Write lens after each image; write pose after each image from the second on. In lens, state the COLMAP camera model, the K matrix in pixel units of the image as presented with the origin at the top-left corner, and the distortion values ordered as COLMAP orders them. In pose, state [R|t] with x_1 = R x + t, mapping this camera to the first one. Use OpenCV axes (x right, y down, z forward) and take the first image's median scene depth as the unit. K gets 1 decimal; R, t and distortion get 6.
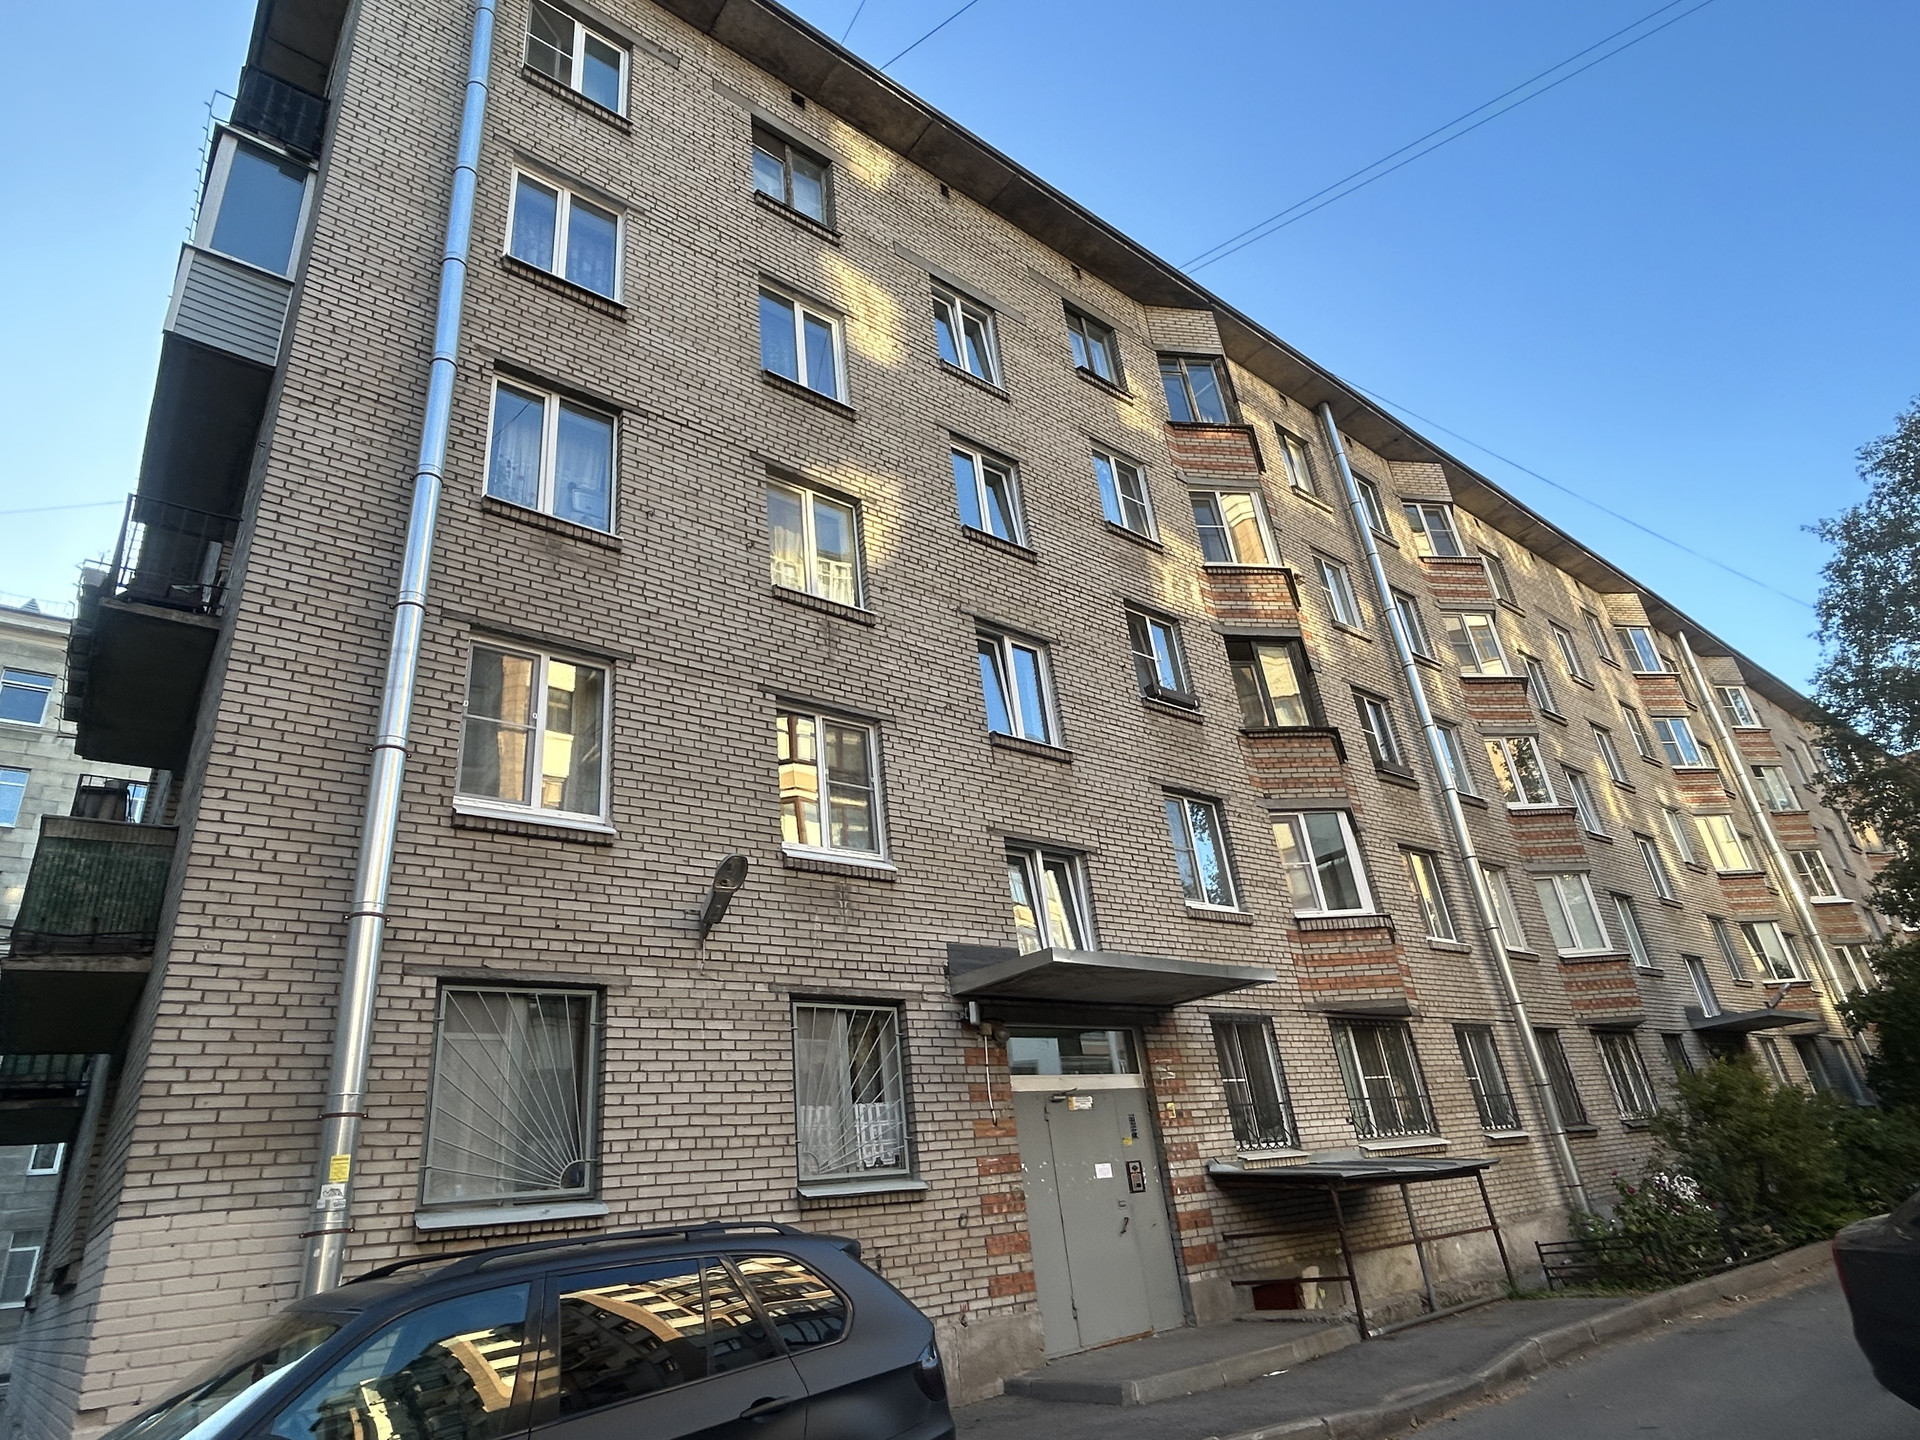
lens RADIAL K [[1072.3, 0, 953.6], [0, 1072.3, 726.9], [0, 0, 1]] dist [0.020553, -0.049112]
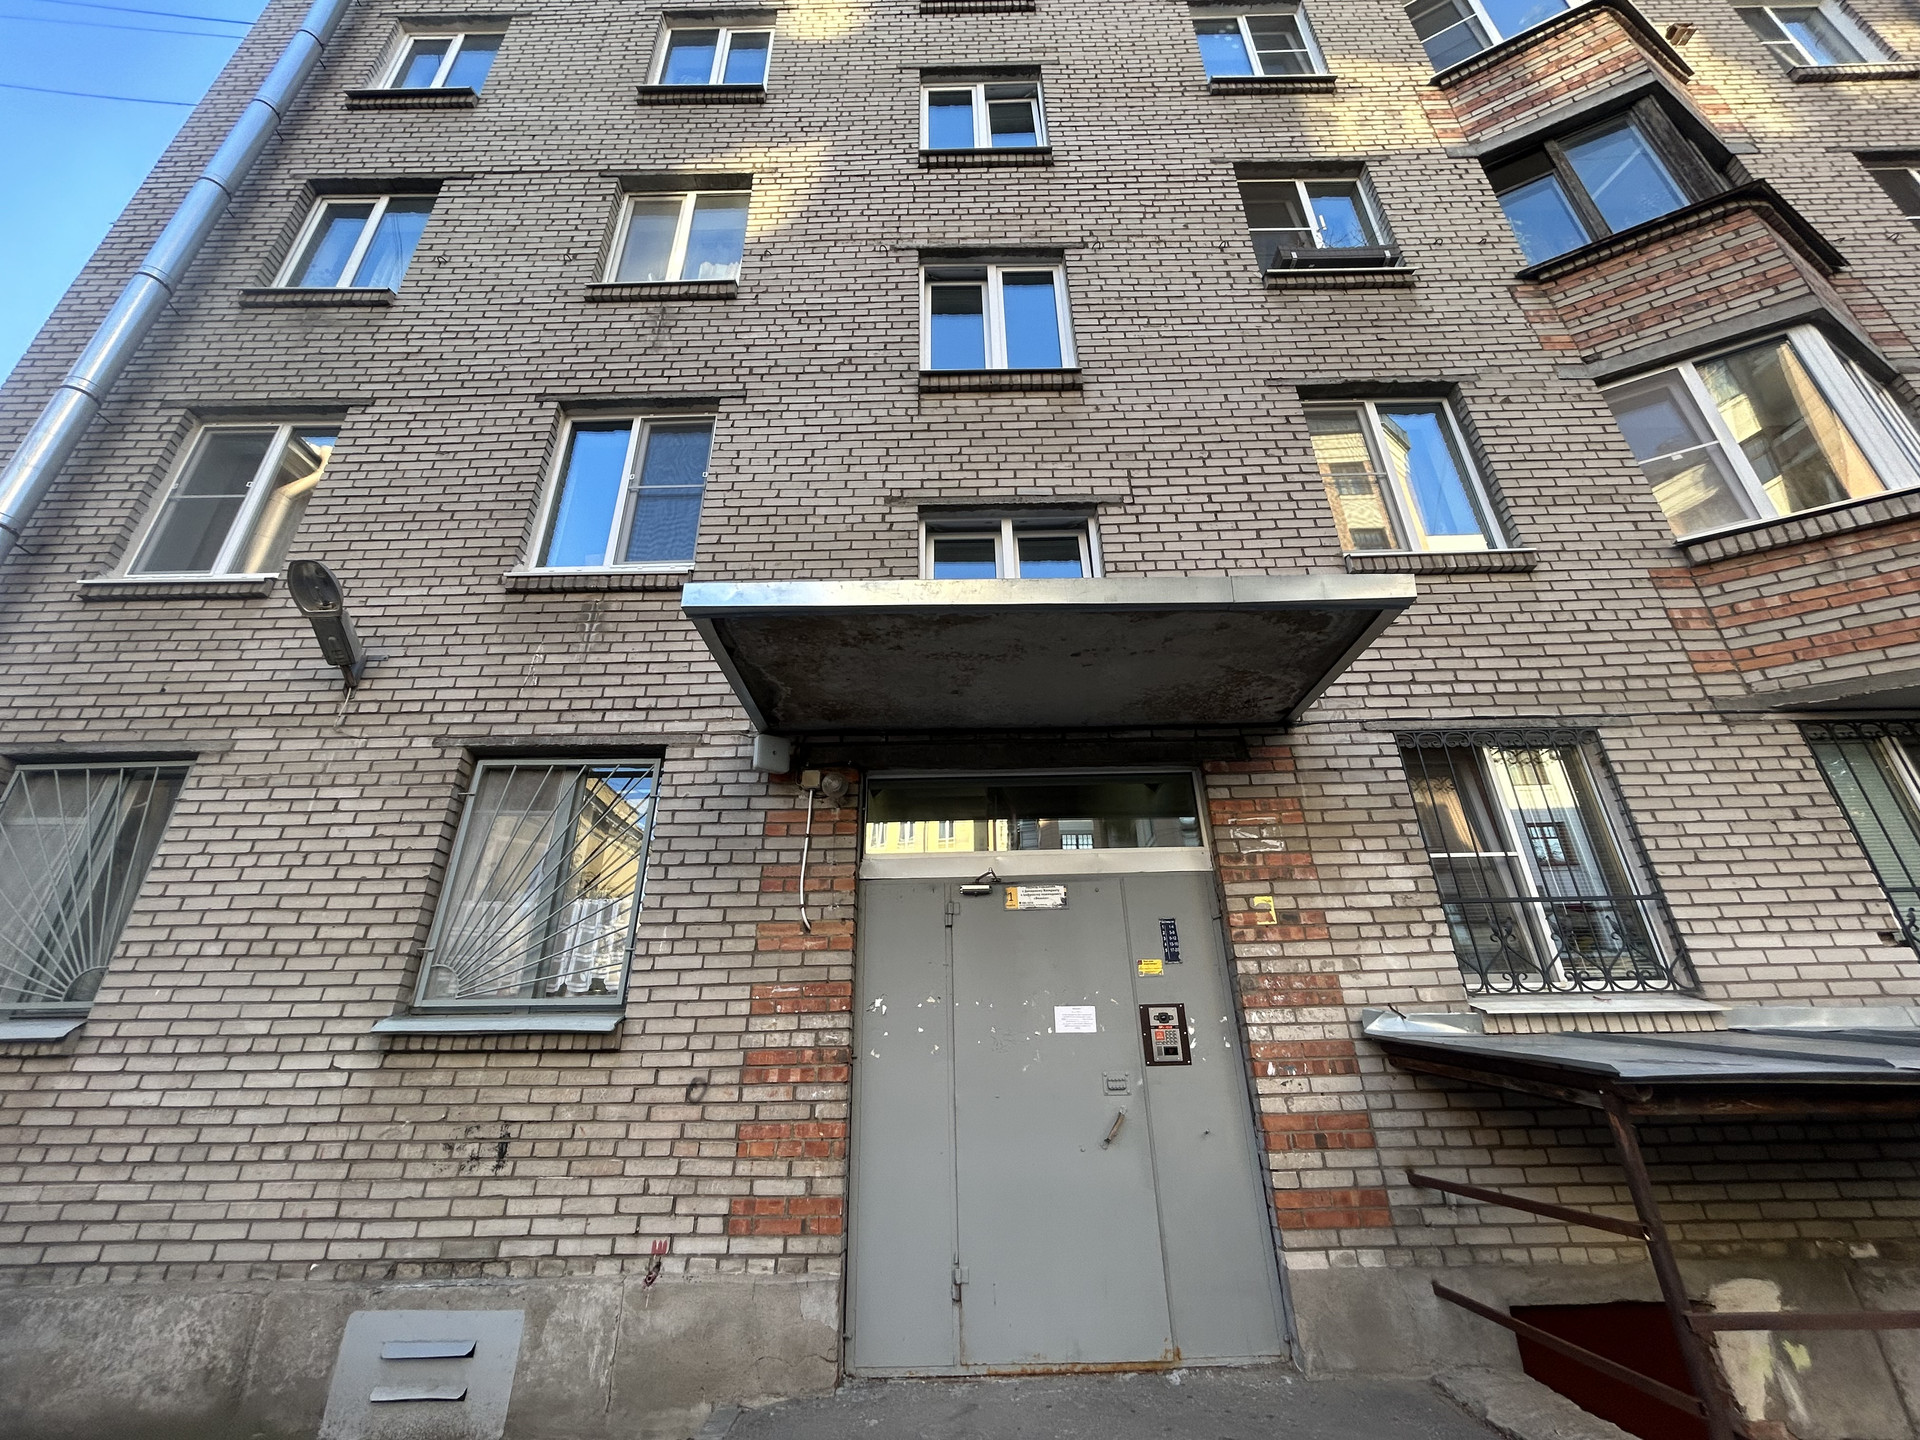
lens RADIAL K [[778.9, 0, 956.8], [0, 778.9, 717.1], [0, 0, 1]] dist [-0.002466, 0.001558]
pose [[0.773548, -0.180470, -0.607498, 0.358757], [0.206762, 0.978011, -0.027262, 0.267625], [0.599060, -0.104519, 0.793853, 0.680483]]
